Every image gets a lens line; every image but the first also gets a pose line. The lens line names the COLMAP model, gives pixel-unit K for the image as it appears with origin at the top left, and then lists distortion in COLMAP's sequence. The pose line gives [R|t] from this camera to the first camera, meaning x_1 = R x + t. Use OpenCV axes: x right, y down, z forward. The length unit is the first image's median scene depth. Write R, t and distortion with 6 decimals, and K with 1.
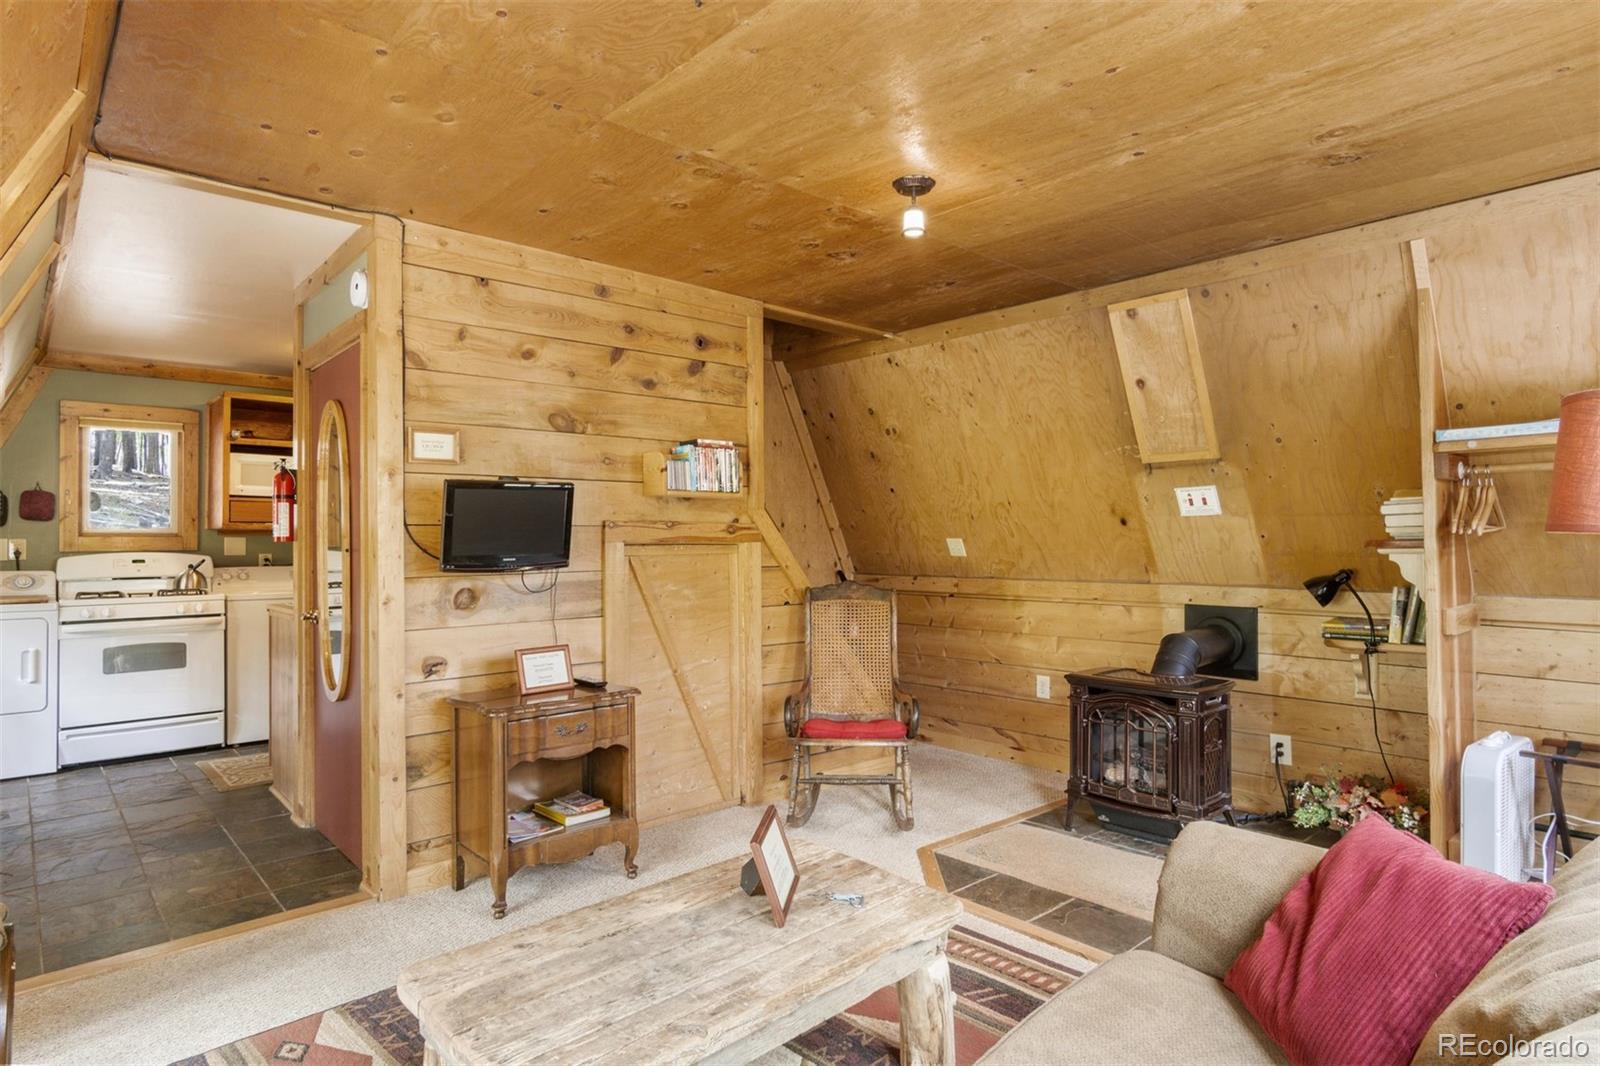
lens RADIAL K [[871.0, 0, 793.6], [0, 871.0, 525.8], [0, 0, 1]] dist [-0.017323, 0.000771]
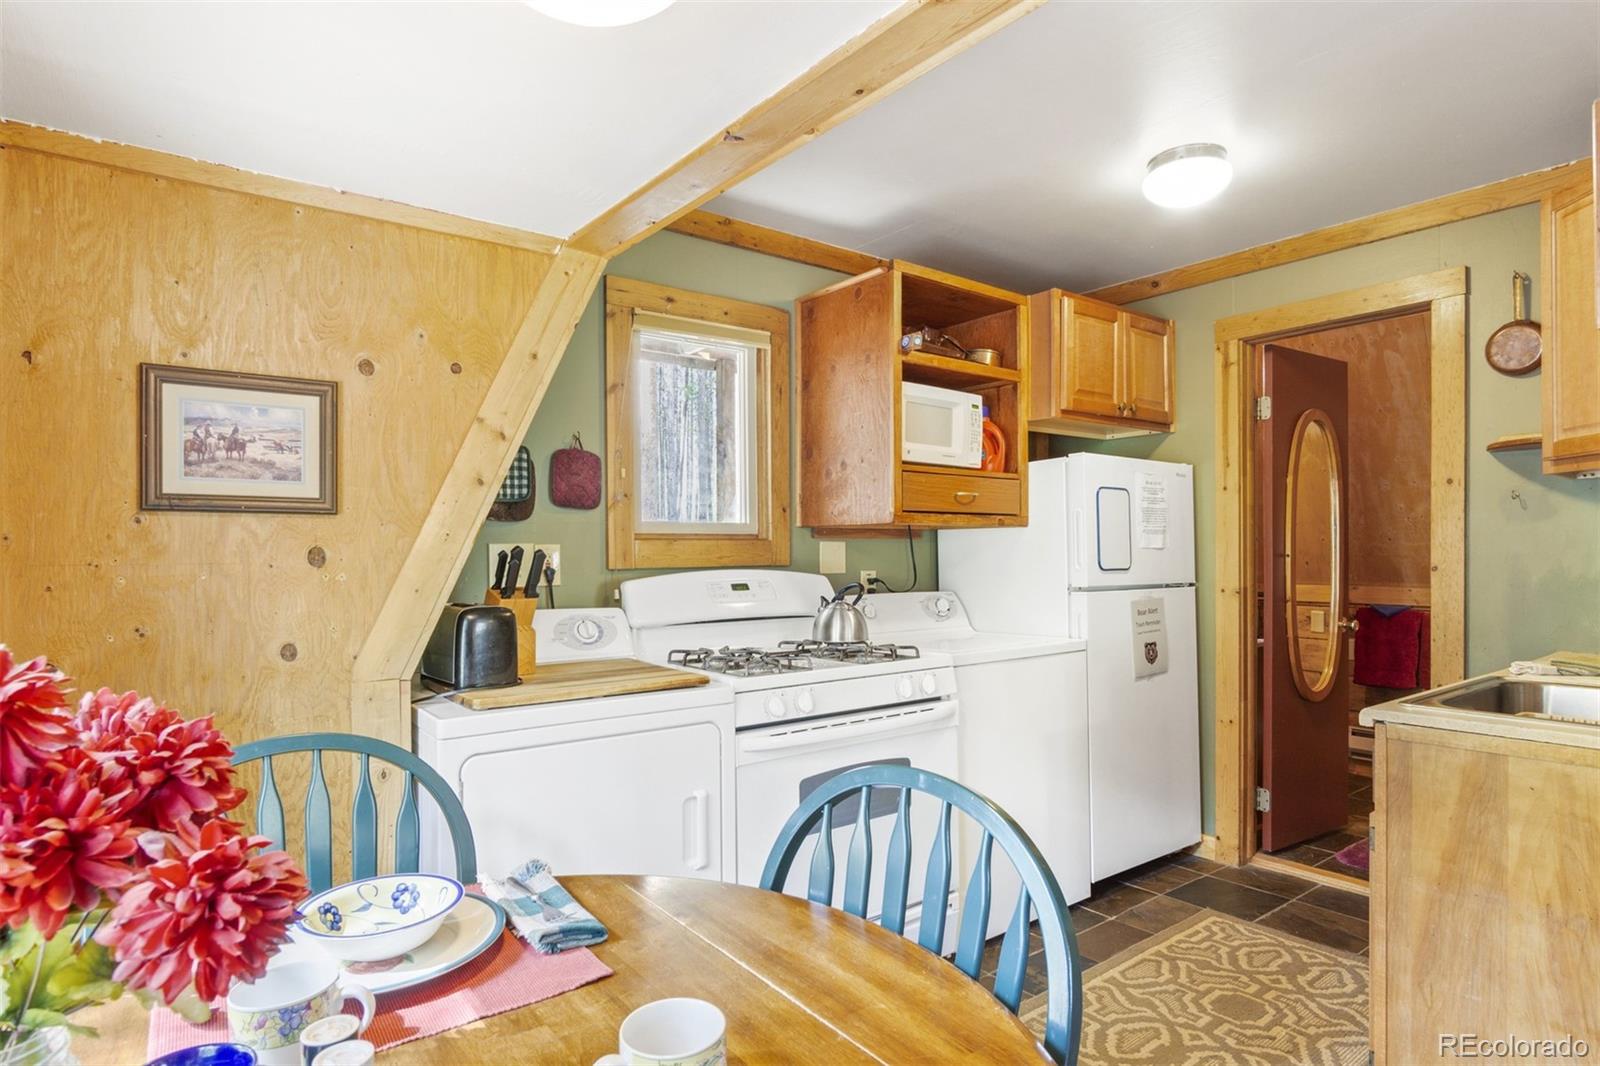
lens RADIAL K [[871.5, 0, 801.1], [0, 871.5, 549.7], [0, 0, 1]] dist [-0.013726, 0.001536]
pose [[0.996525, 0.000671, -0.083289, -0.691752], [0.000991, 0.999801, 0.019915, 0.008211], [0.083285, -0.019928, 0.996326, 0.486836]]
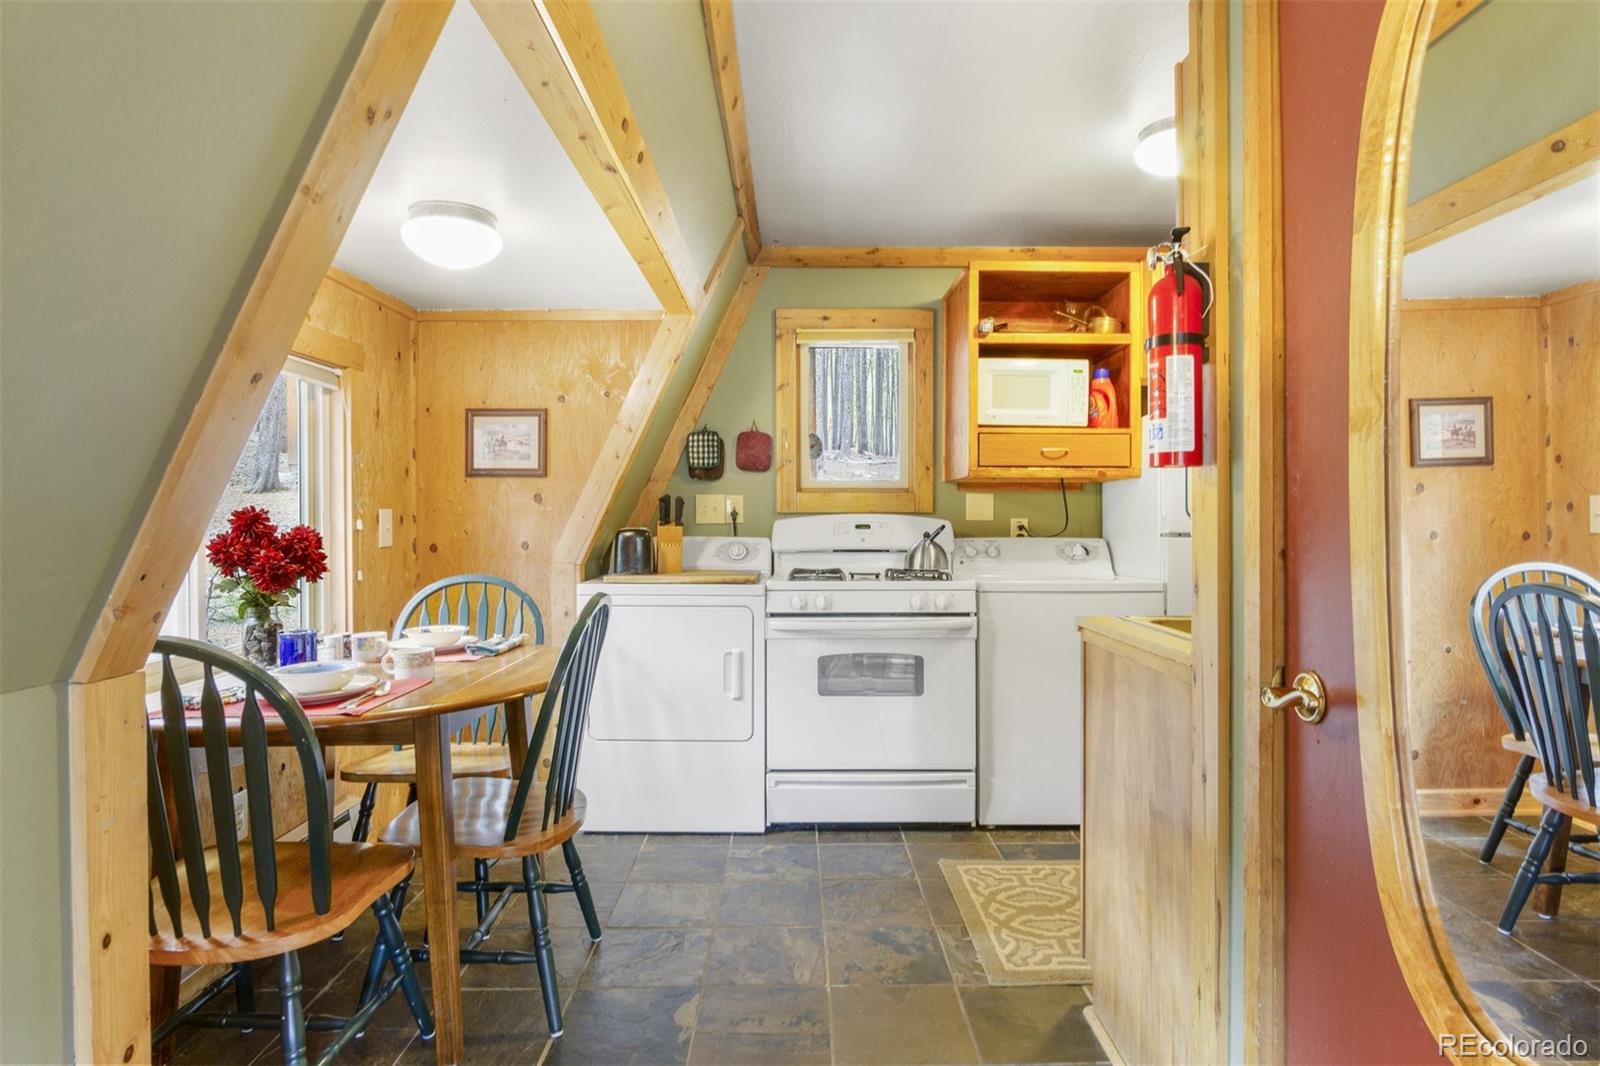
lens RADIAL K [[871.0, 0, 793.6], [0, 871.0, 525.8], [0, 0, 1]] dist [-0.017323, 0.000771]
pose [[0.740036, 0.010089, -0.672492, -0.331971], [0.007911, 0.999688, 0.023704, 0.023656], [0.672521, -0.022862, 0.739725, 0.447764]]
